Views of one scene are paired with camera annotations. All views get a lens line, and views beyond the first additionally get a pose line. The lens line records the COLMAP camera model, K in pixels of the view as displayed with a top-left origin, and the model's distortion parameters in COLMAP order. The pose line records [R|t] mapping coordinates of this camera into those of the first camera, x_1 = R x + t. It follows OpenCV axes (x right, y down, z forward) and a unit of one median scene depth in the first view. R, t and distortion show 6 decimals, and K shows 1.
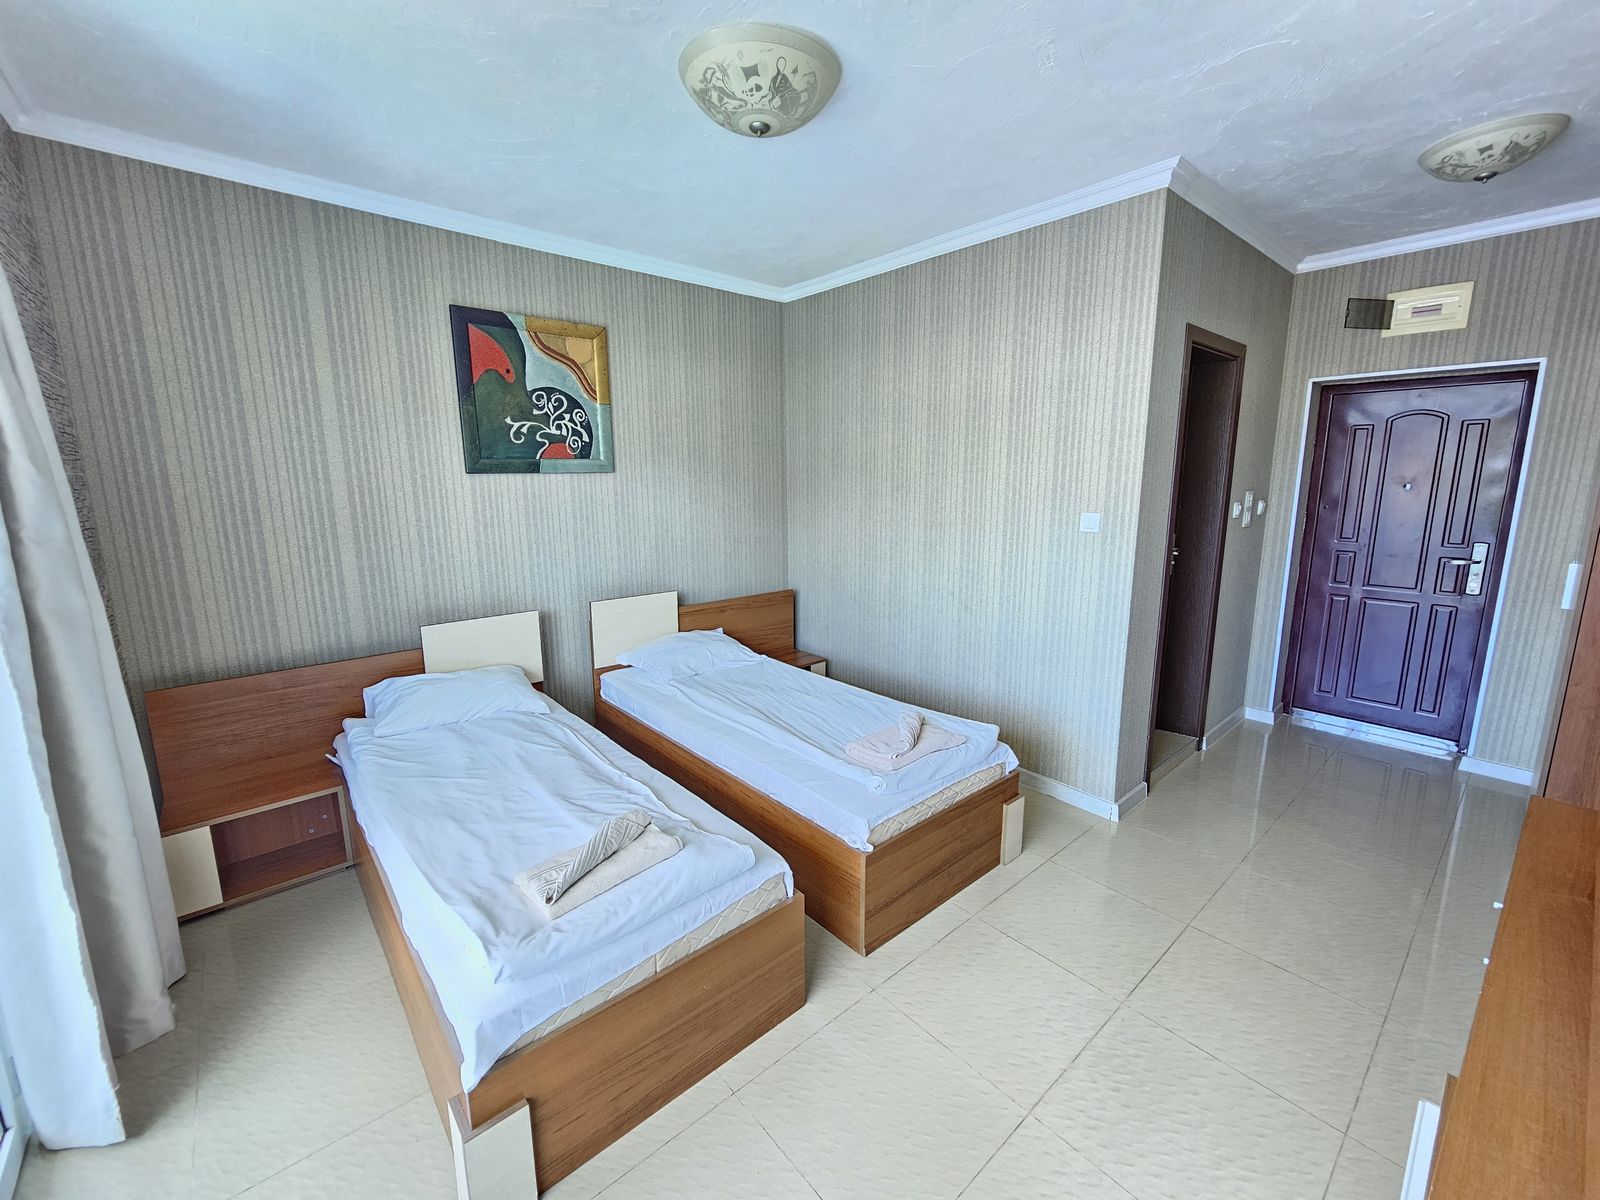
lens RADIAL K [[653.7, 0, 798.1], [0, 653.7, 592.0], [0, 0, 1]] dist [-0.003079, 0.000160]
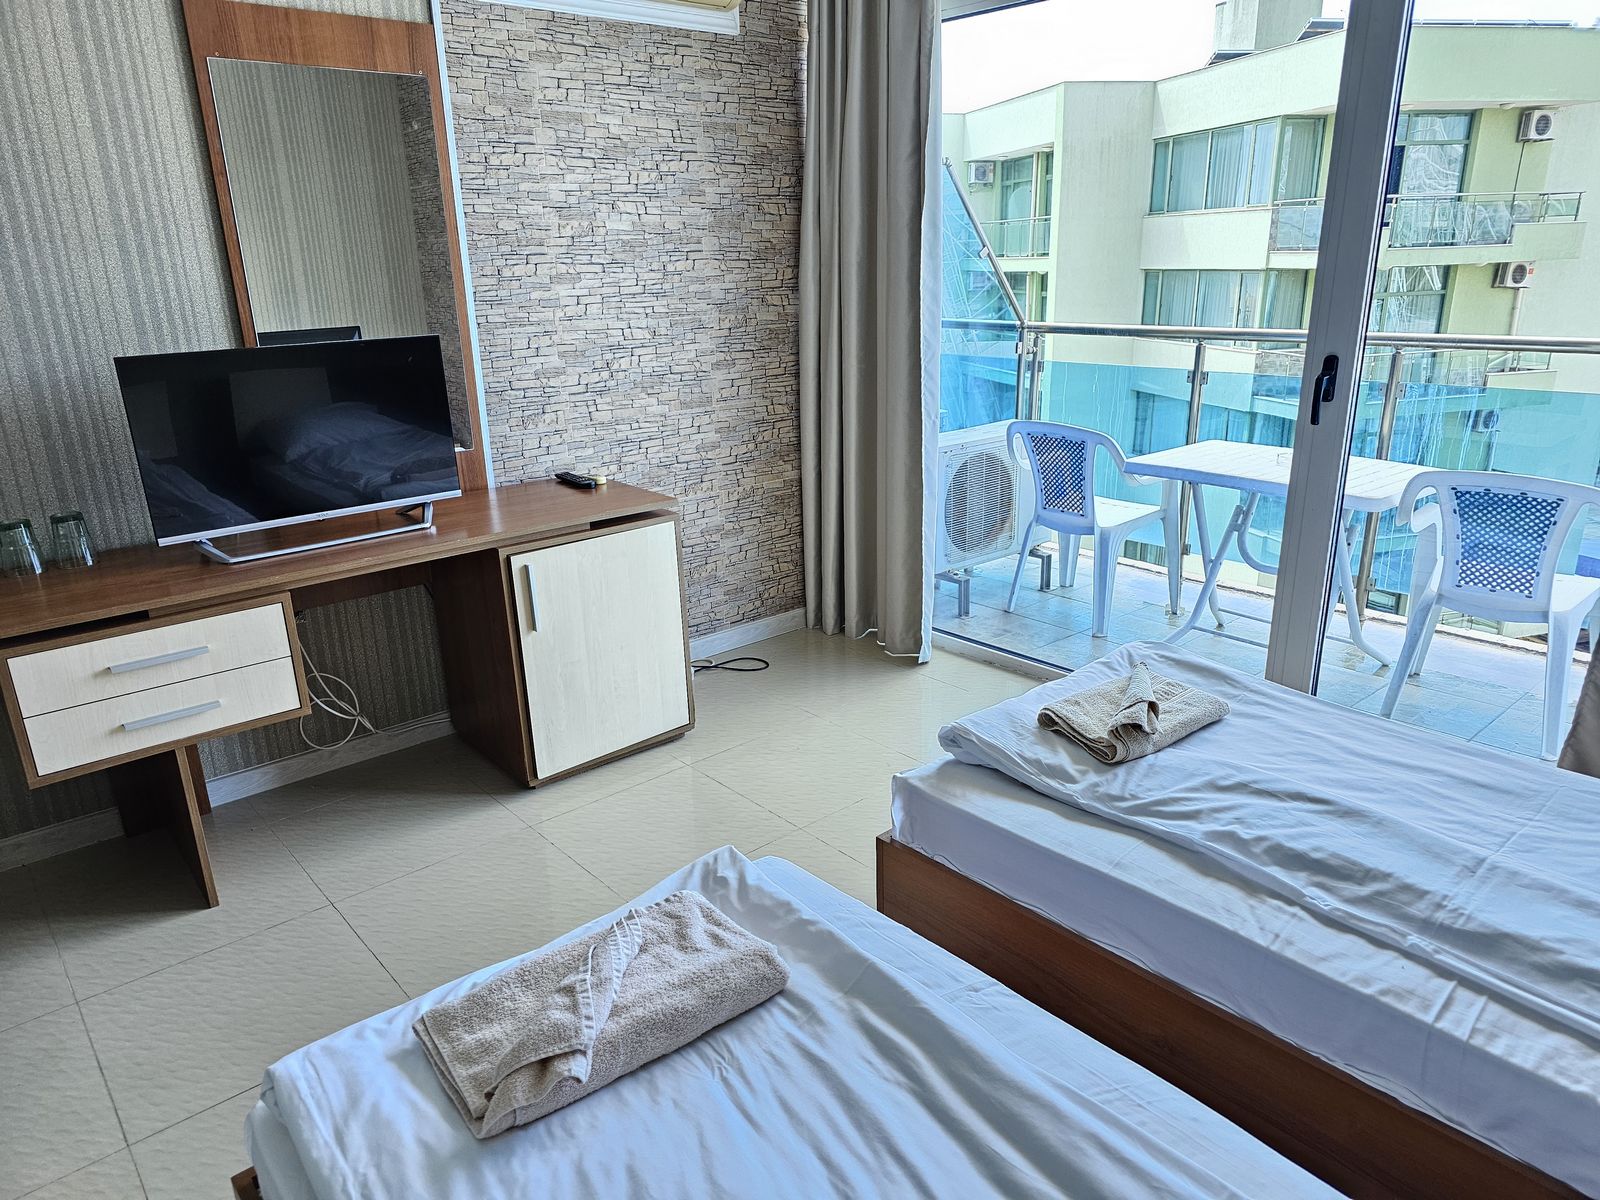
lens RADIAL K [[1074.6, 0, 796.6], [0, 1074.6, 618.7], [0, 0, 1]] dist [0.040288, -0.028567]
pose [[-0.999400, 0.032826, 0.011032, 0.046319], [0.034064, 0.874474, 0.483876, -0.174977], [0.006237, 0.483961, -0.875067, 1.127100]]
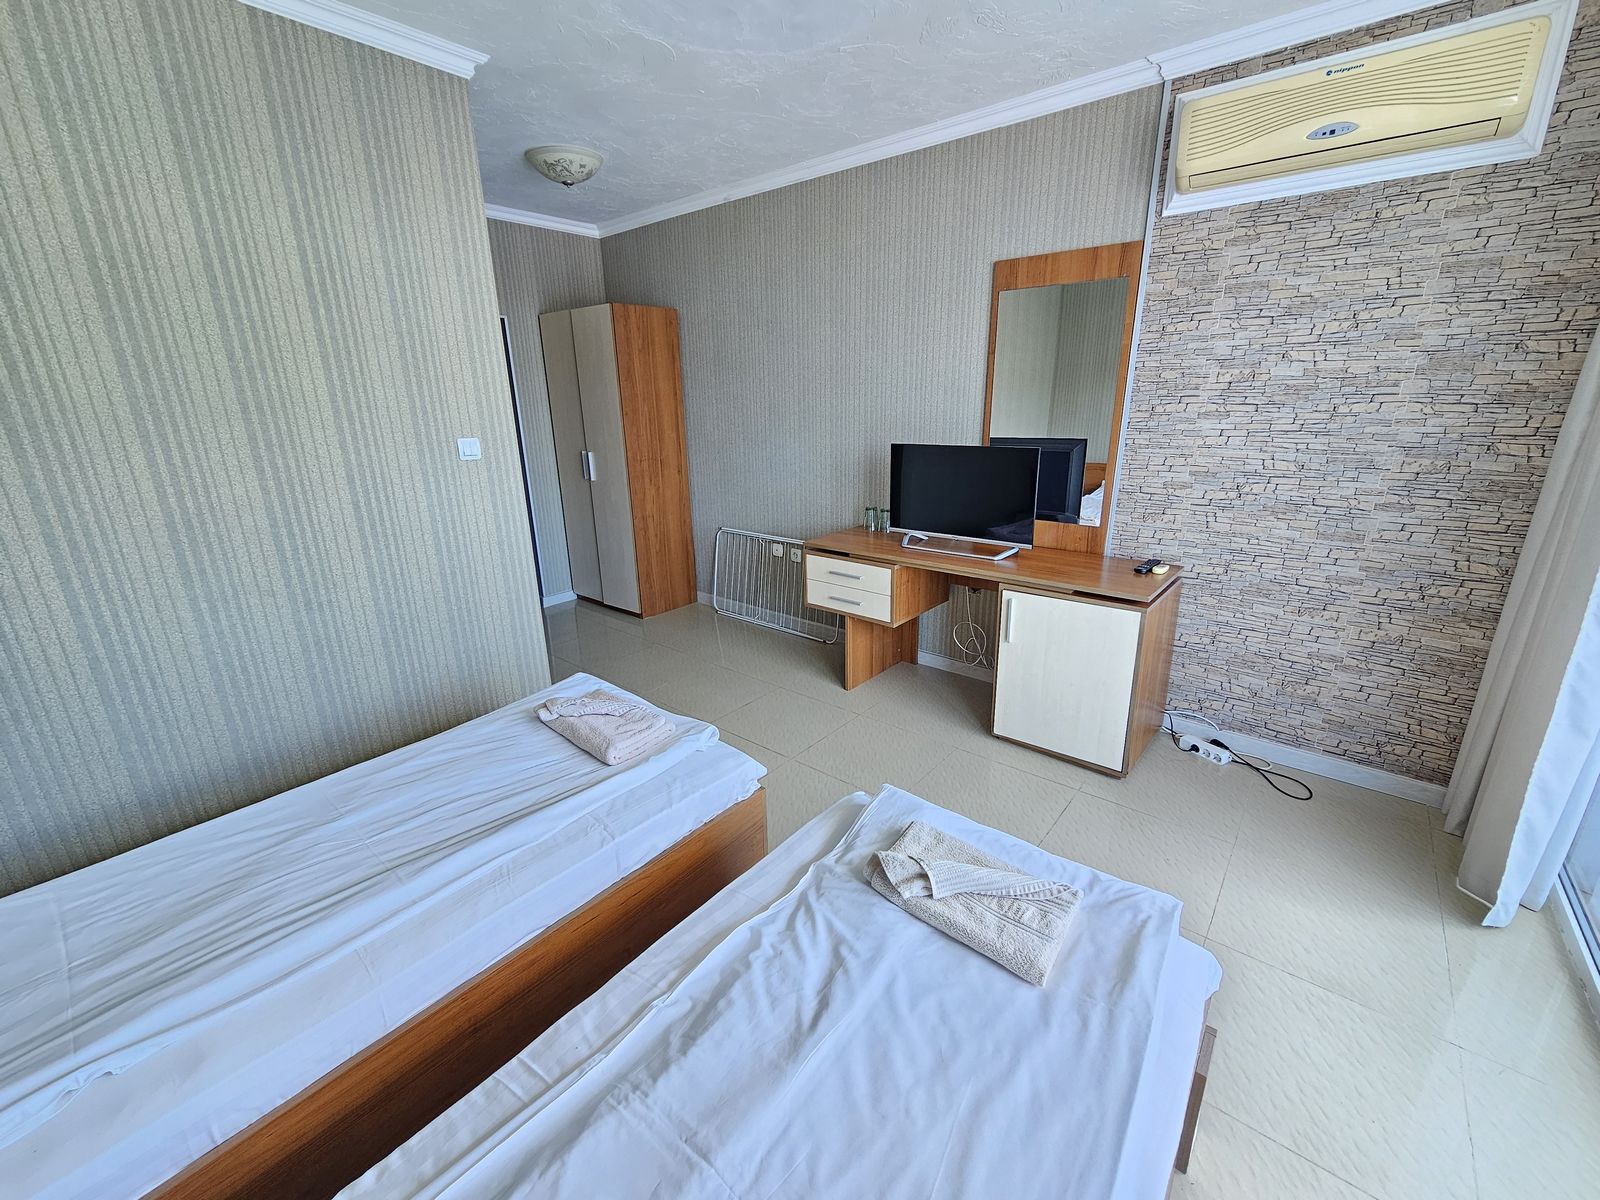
lens RADIAL K [[653.7, 0, 792.7], [0, 653.7, 595.9], [0, 0, 1]] dist [-0.003079, 0.000160]
pose [[-0.158613, -0.280422, 0.946681, -0.487825], [0.195195, 0.930989, 0.308478, -0.101007], [-0.967854, 0.233716, -0.092930, 0.647962]]
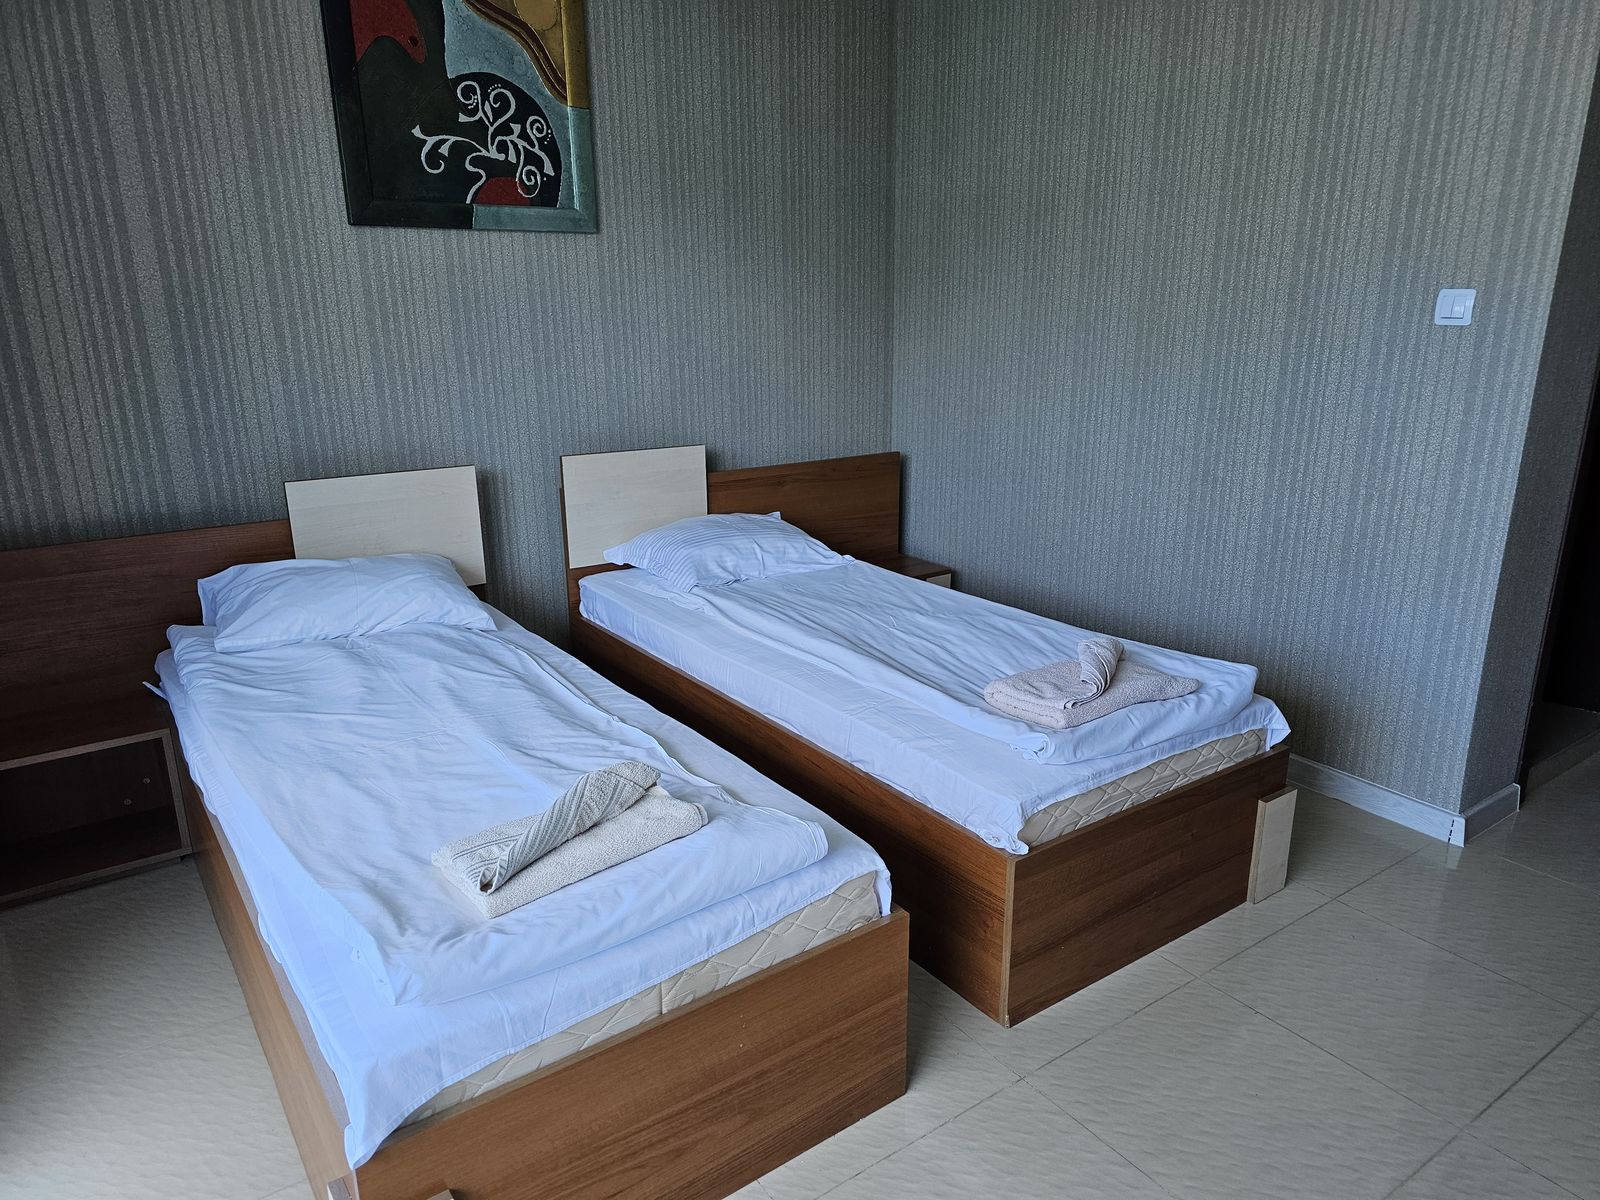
lens RADIAL K [[1074.6, 0, 813.2], [0, 1074.6, 610.2], [0, 0, 1]] dist [0.040288, -0.028567]
pose [[0.996152, 0.025581, -0.083822, -0.001433], [-0.016507, 0.994100, 0.107205, 0.051326], [0.086070, -0.105409, 0.990697, 0.030660]]
